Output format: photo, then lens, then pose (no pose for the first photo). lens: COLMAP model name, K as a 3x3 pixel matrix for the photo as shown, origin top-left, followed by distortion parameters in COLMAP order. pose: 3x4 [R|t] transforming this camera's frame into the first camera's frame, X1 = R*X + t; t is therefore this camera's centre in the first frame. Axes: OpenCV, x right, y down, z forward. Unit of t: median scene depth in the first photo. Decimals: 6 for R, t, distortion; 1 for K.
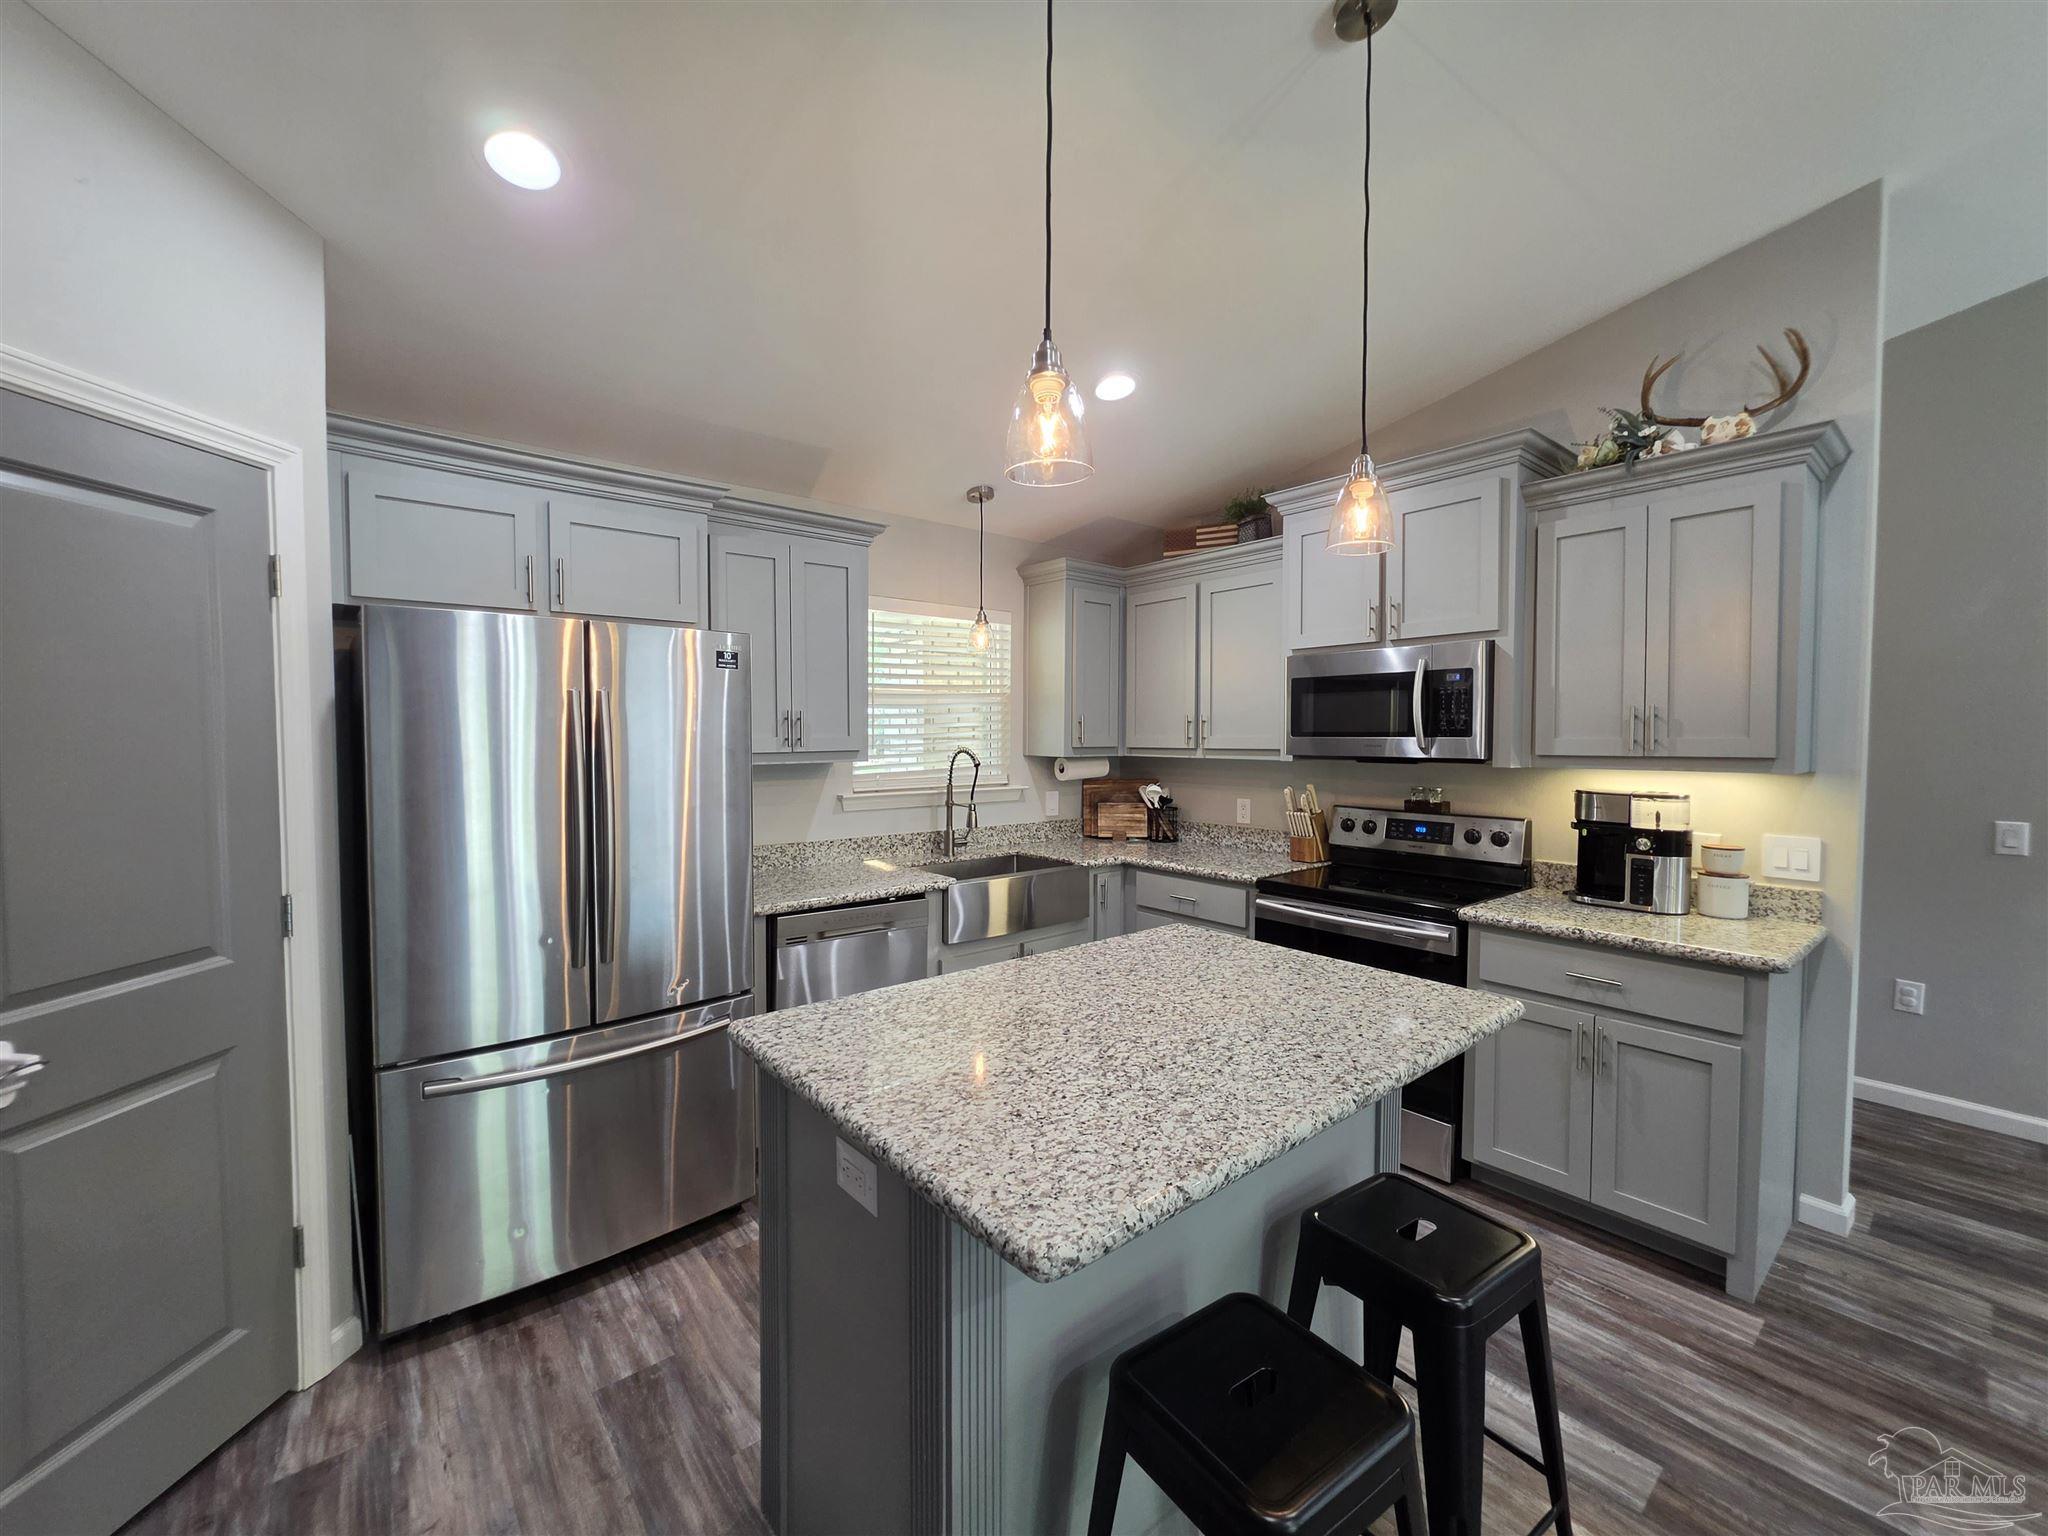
lens RADIAL K [[826.5, 0, 1018.7], [0, 826.5, 760.7], [0, 0, 1]] dist [-0.001508, 0.000301]
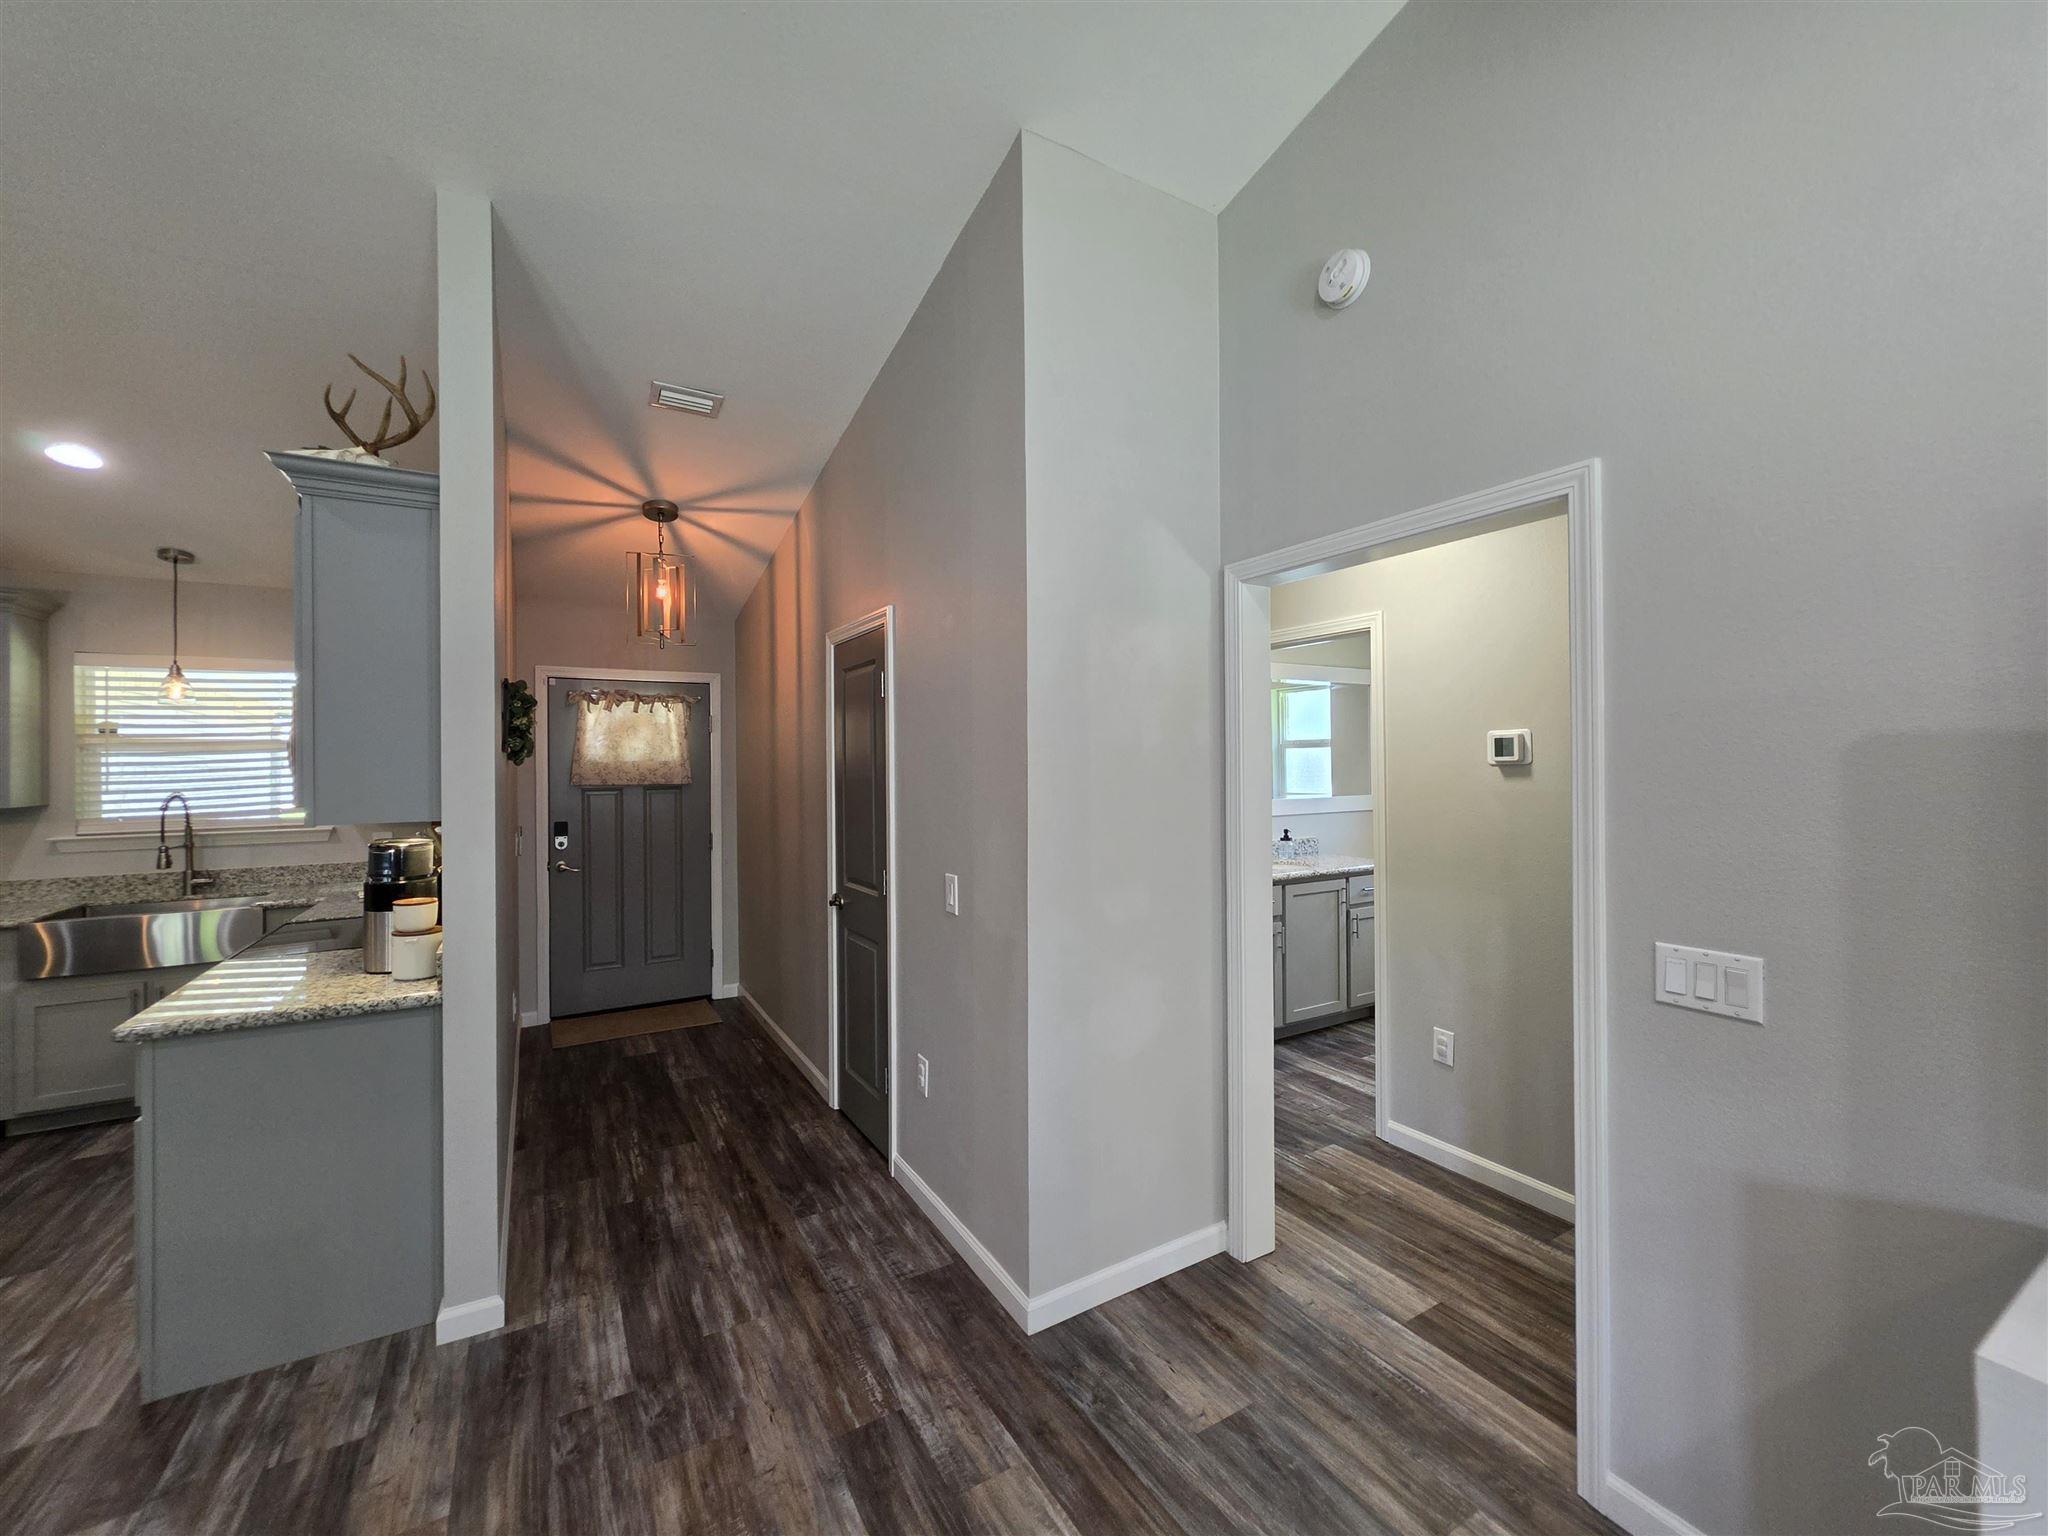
lens RADIAL K [[826.5, 0, 1018.7], [0, 826.5, 760.7], [0, 0, 1]] dist [-0.001508, 0.000301]
pose [[0.986373, -0.012605, -0.164042, 1.192877], [0.007234, 0.999419, -0.033296, -0.013631], [0.164367, 0.031656, 0.985891, 0.135166]]
